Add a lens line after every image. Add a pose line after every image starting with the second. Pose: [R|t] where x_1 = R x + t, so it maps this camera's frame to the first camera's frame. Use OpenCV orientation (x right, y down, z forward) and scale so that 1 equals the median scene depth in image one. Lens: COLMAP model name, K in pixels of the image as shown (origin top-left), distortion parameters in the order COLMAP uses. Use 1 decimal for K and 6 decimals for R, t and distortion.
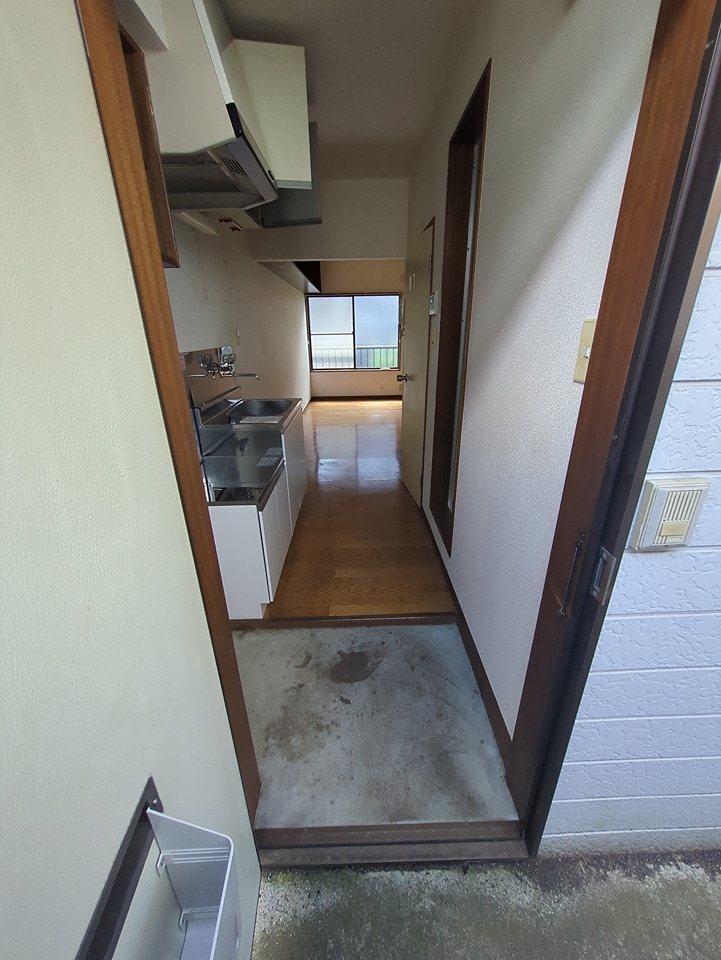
lens RADIAL K [[382.8, 0, 360.5], [0, 382.8, 480.0], [0, 0, 1]] dist [0.001972, 0.000339]
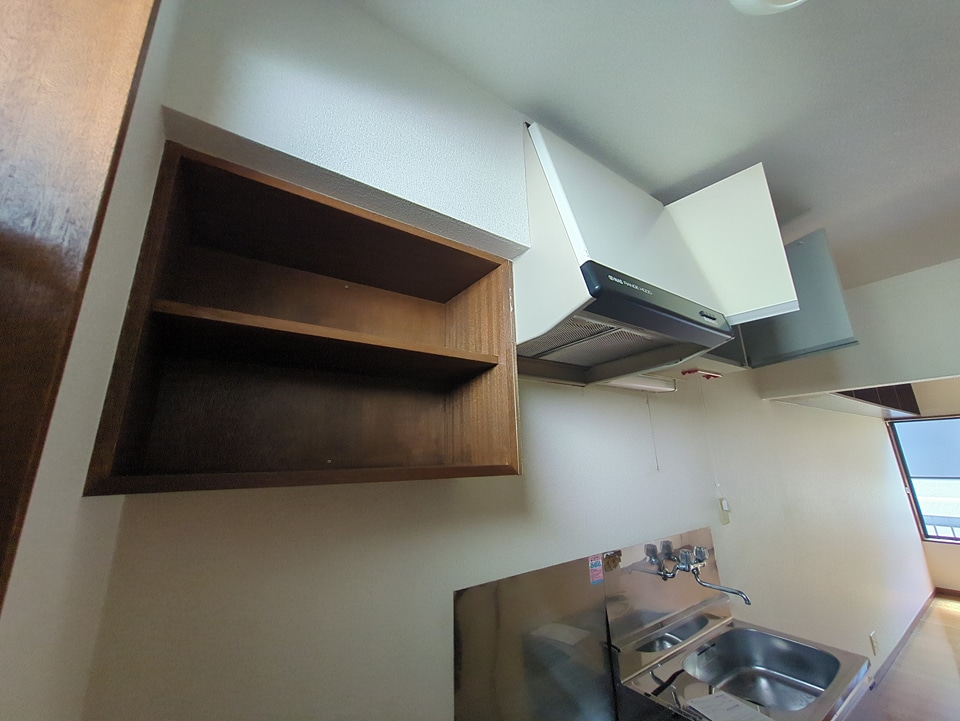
lens RADIAL K [[382.8, 0, 480.0], [0, 382.8, 360.5], [0, 0, 1]] dist [0.001972, 0.000339]
pose [[0.564829, -0.212980, -0.797250, 0.044318], [-0.281780, 0.858273, -0.428914, -0.272430], [0.775609, 0.466912, 0.424764, 0.366026]]
